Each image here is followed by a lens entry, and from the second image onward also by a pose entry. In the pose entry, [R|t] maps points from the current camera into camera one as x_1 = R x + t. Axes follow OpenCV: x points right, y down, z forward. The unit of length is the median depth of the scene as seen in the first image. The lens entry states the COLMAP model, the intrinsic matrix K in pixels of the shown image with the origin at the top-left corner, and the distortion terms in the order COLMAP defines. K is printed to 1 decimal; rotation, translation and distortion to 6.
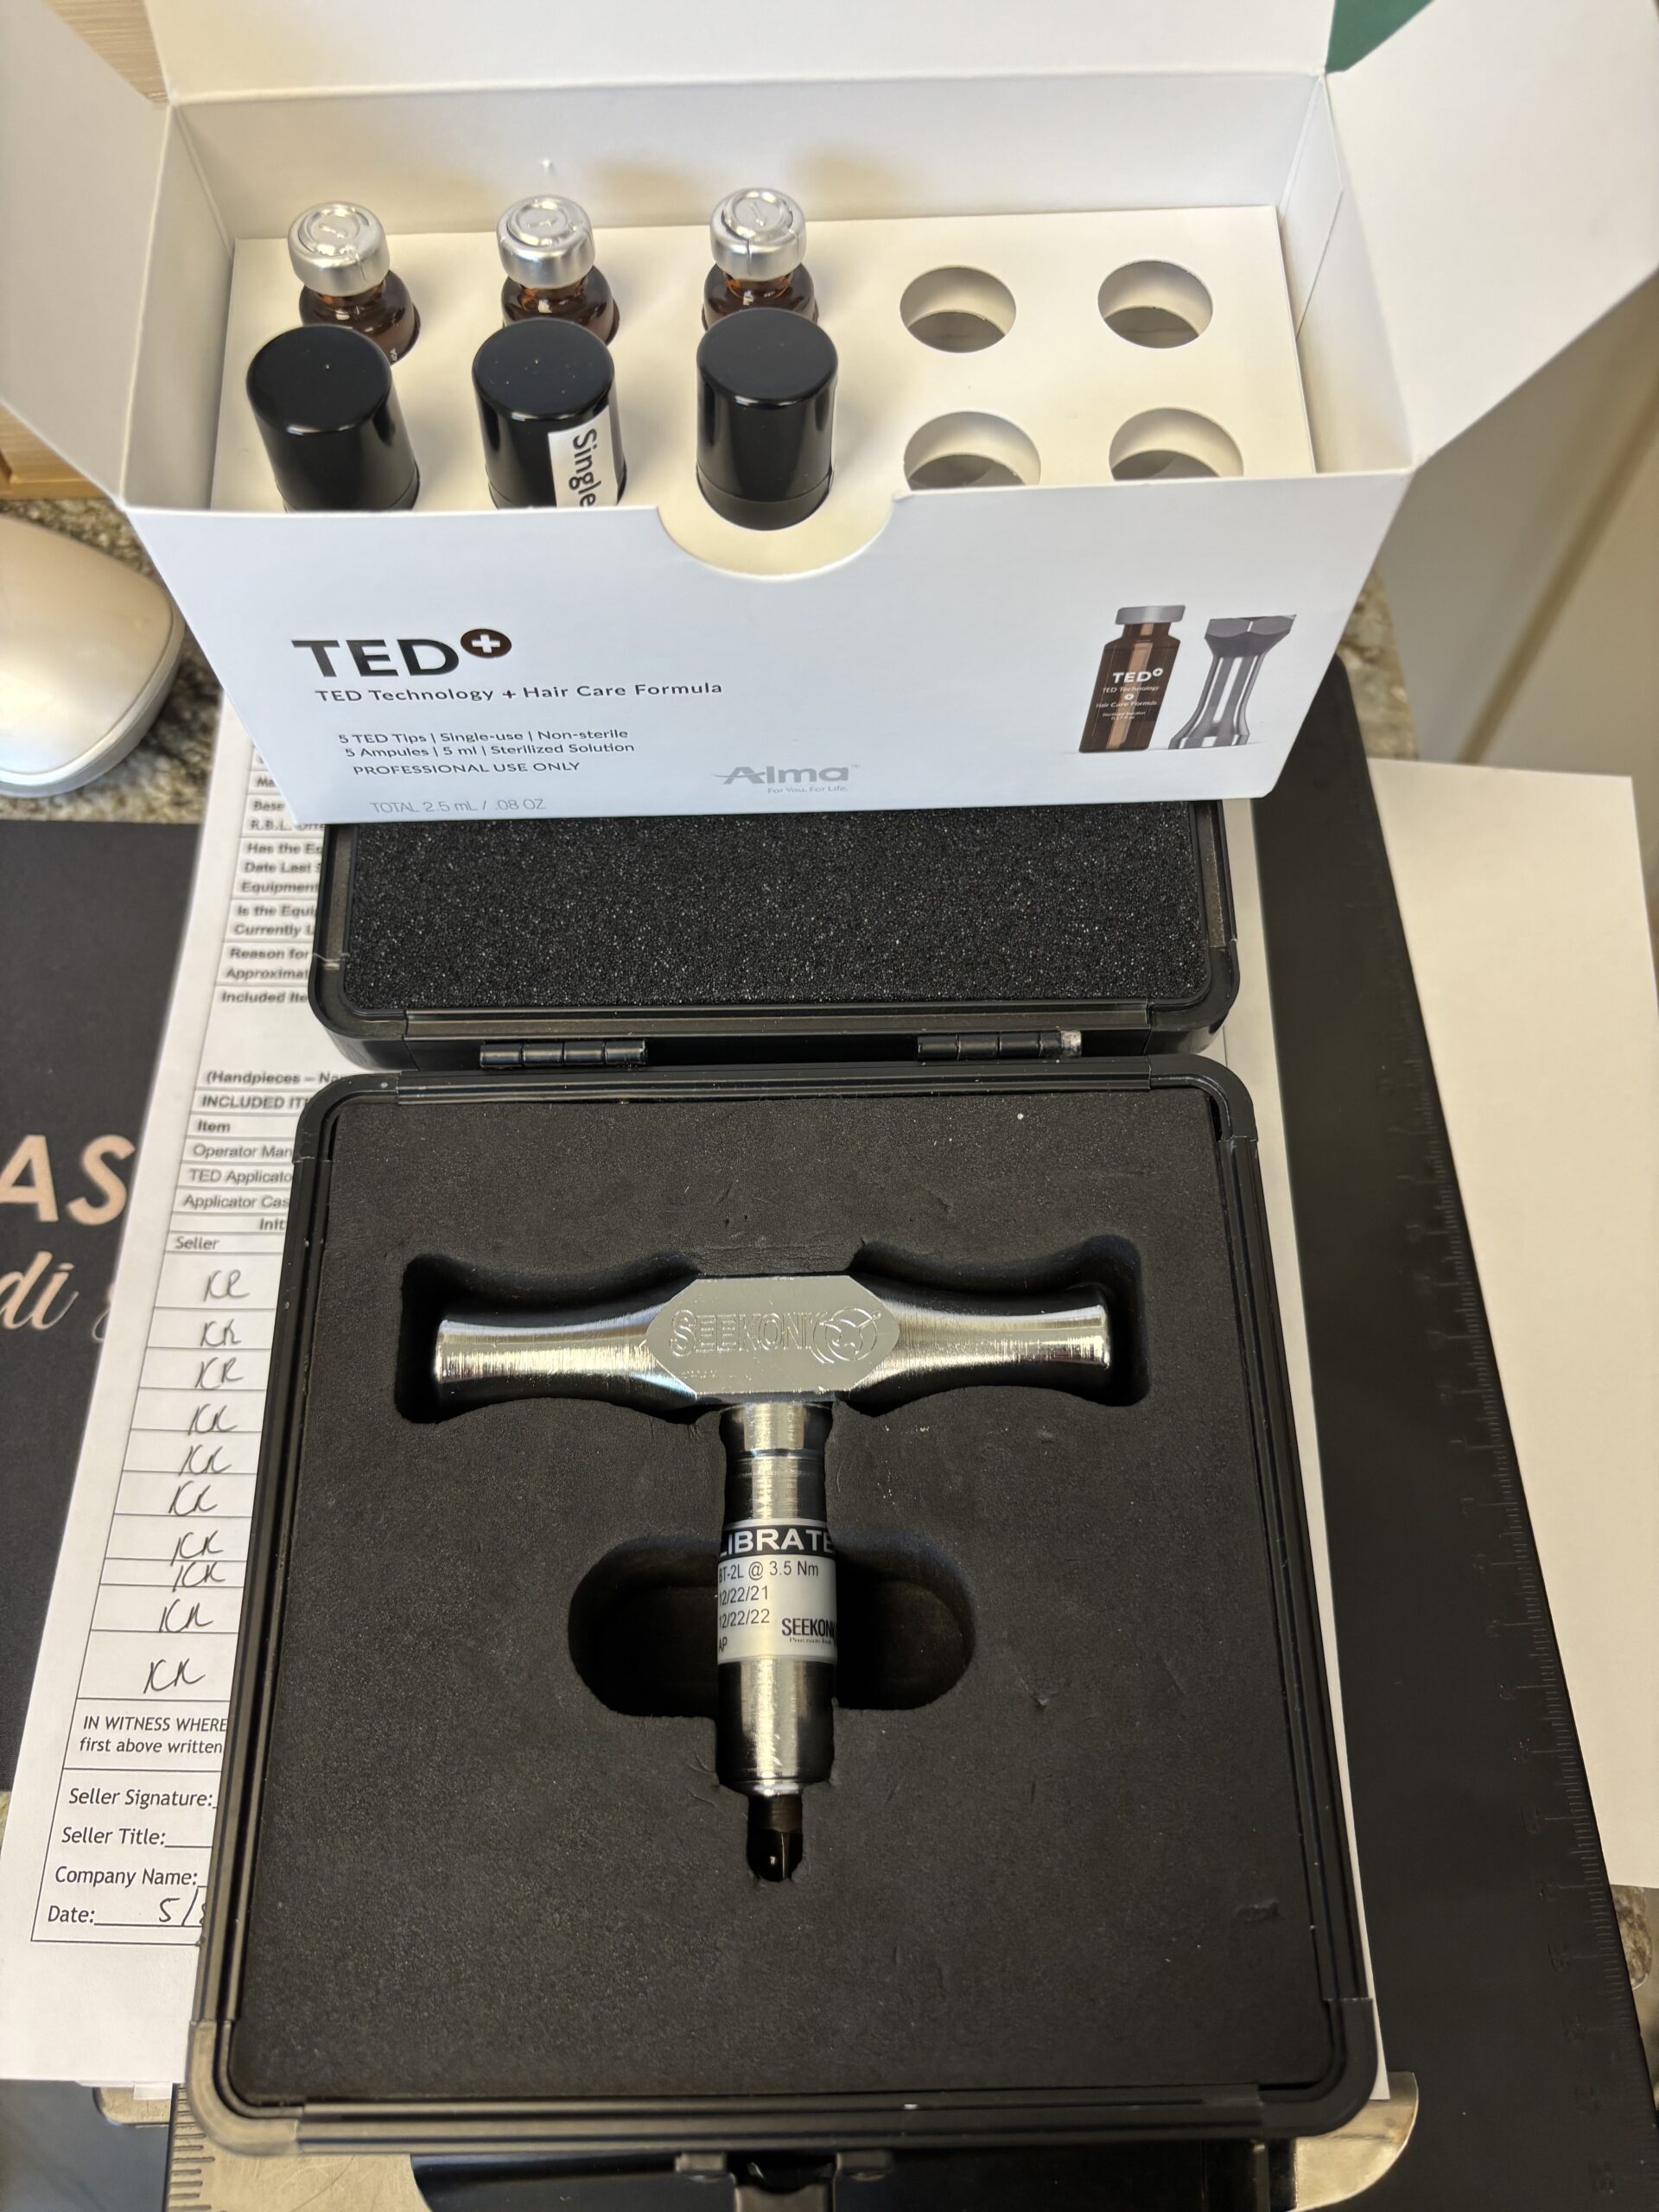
lens RADIAL K [[1682.7, 0, 835.5], [0, 1682.7, 1112.2], [0, 0, 1]] dist [-0.011918, -0.019457]
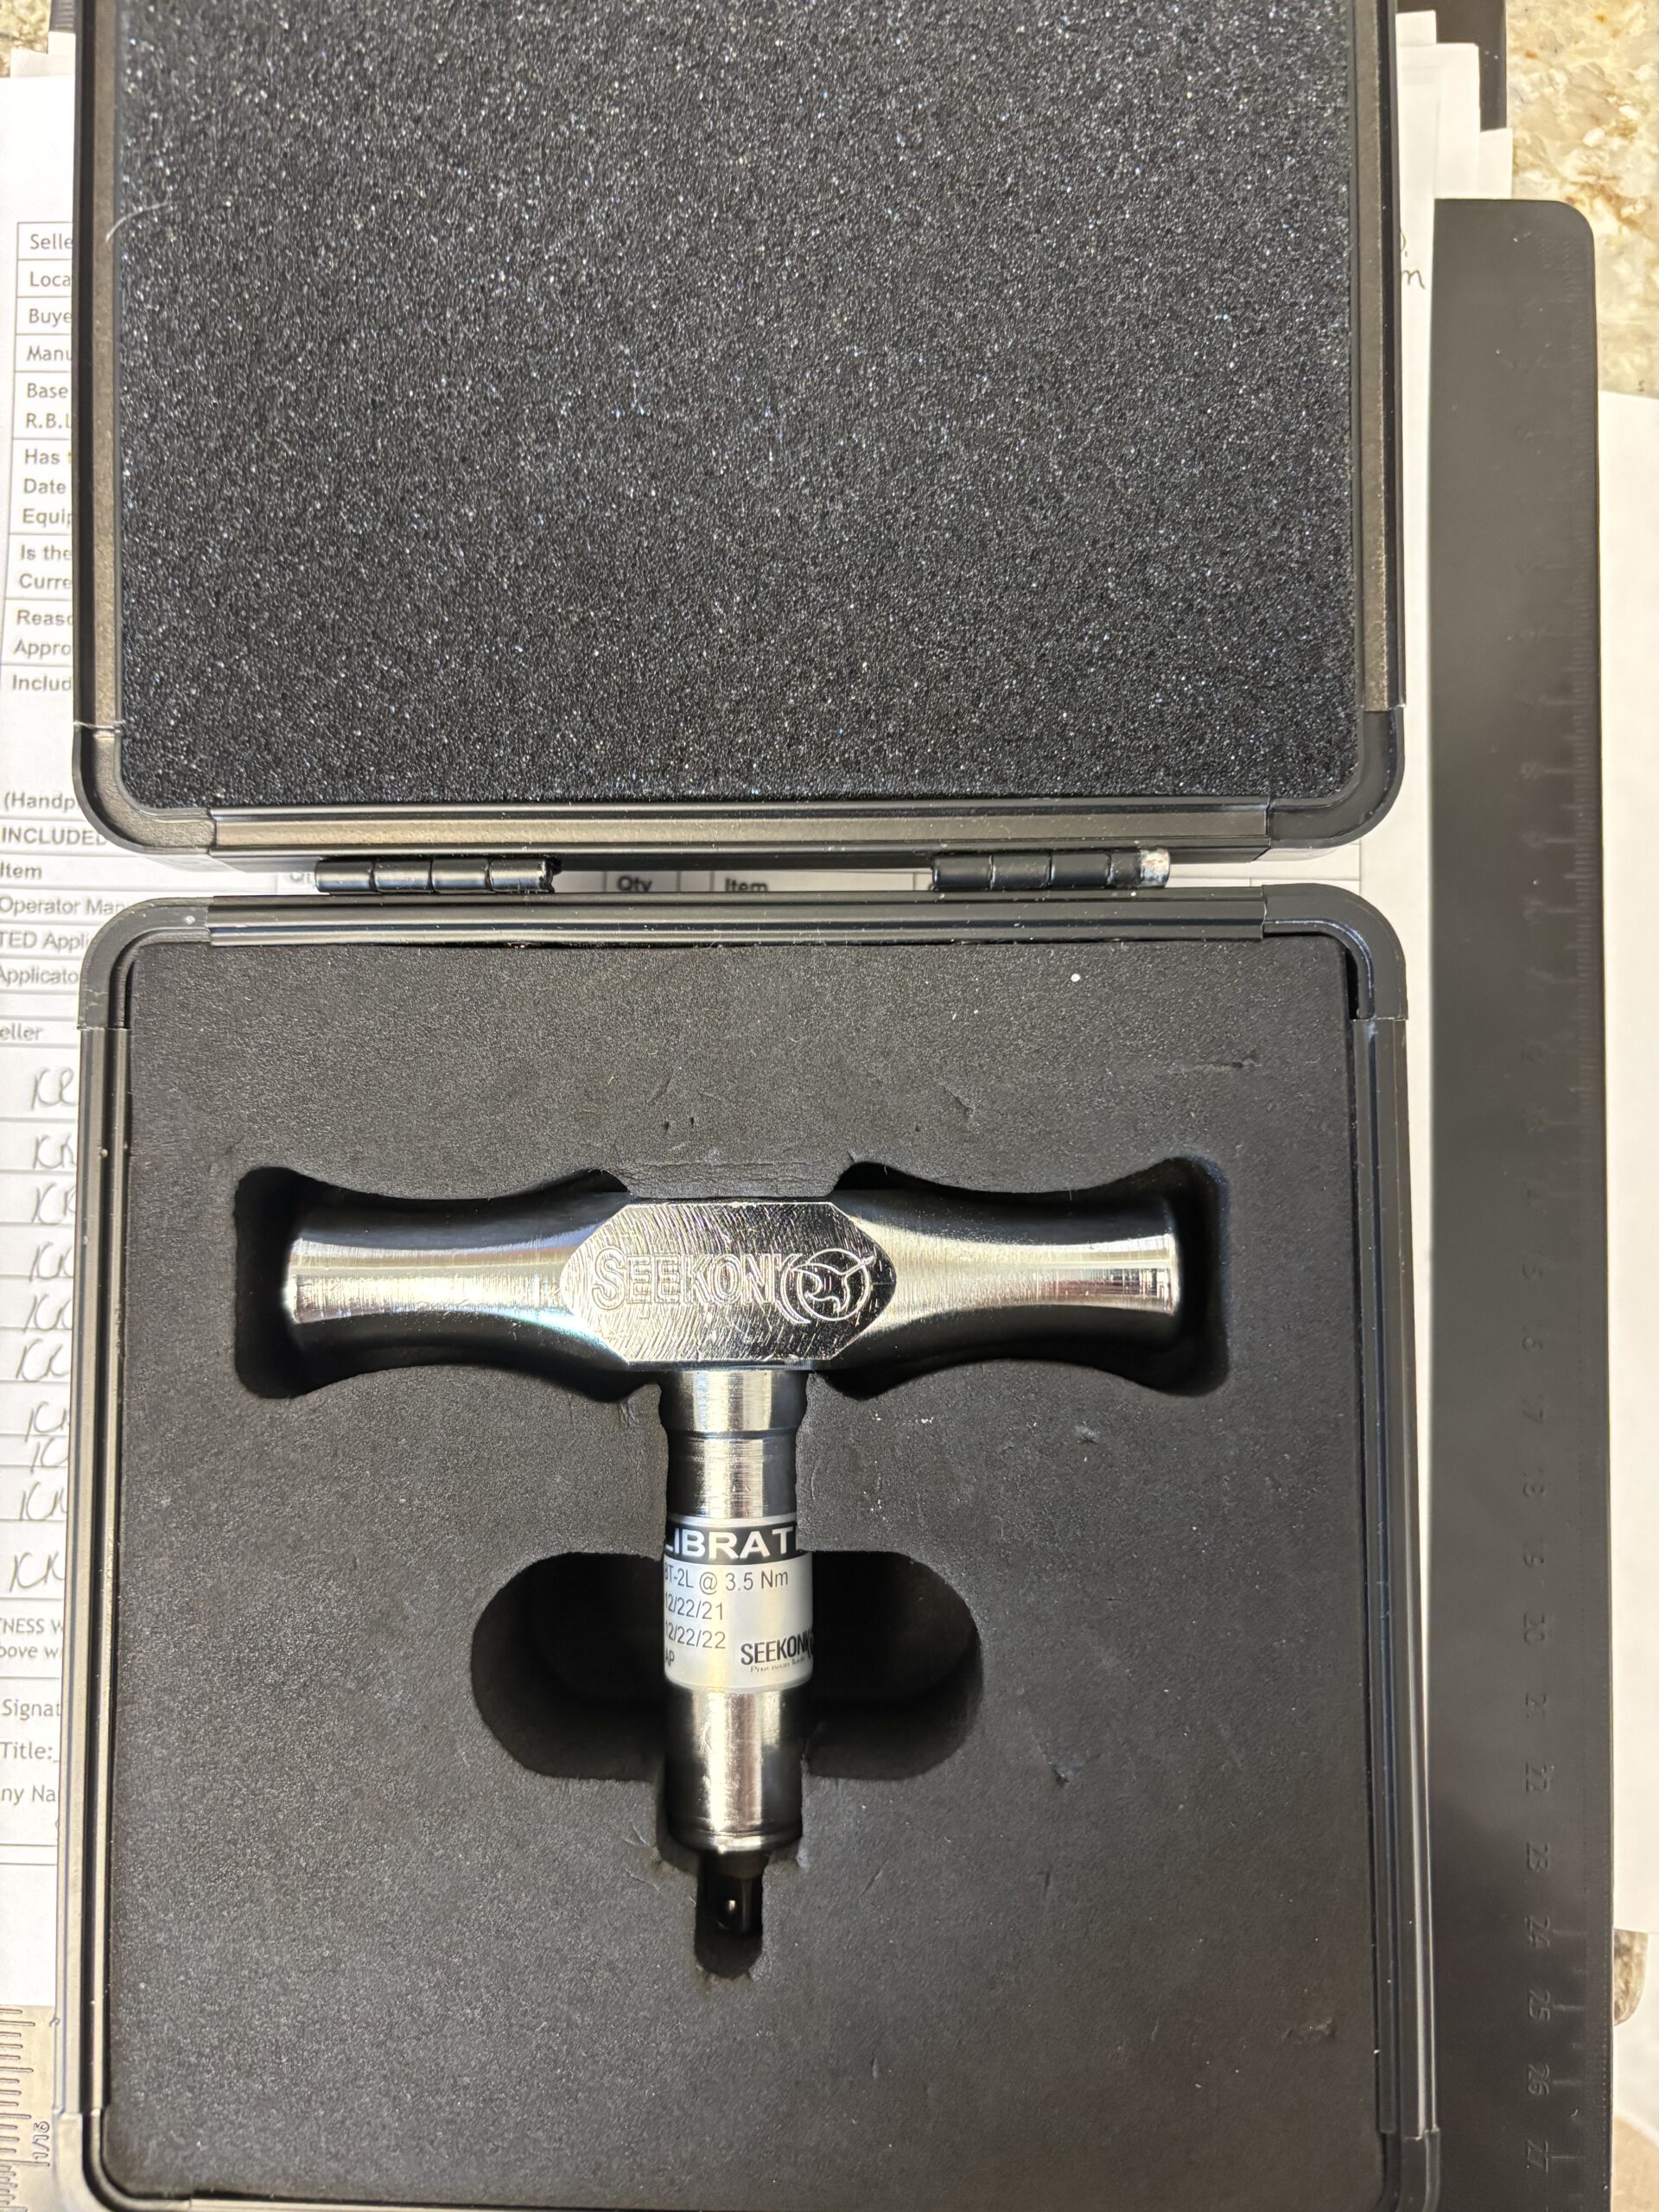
lens RADIAL K [[1682.7, 0, 815.5], [0, 1682.7, 1098.5], [0, 0, 1]] dist [-0.011918, -0.019457]
pose [[0.999550, 0.012128, -0.027422, 0.020626], [-0.001873, 0.938010, 0.346603, -0.201337], [0.029926, -0.346396, 0.937611, 0.319933]]
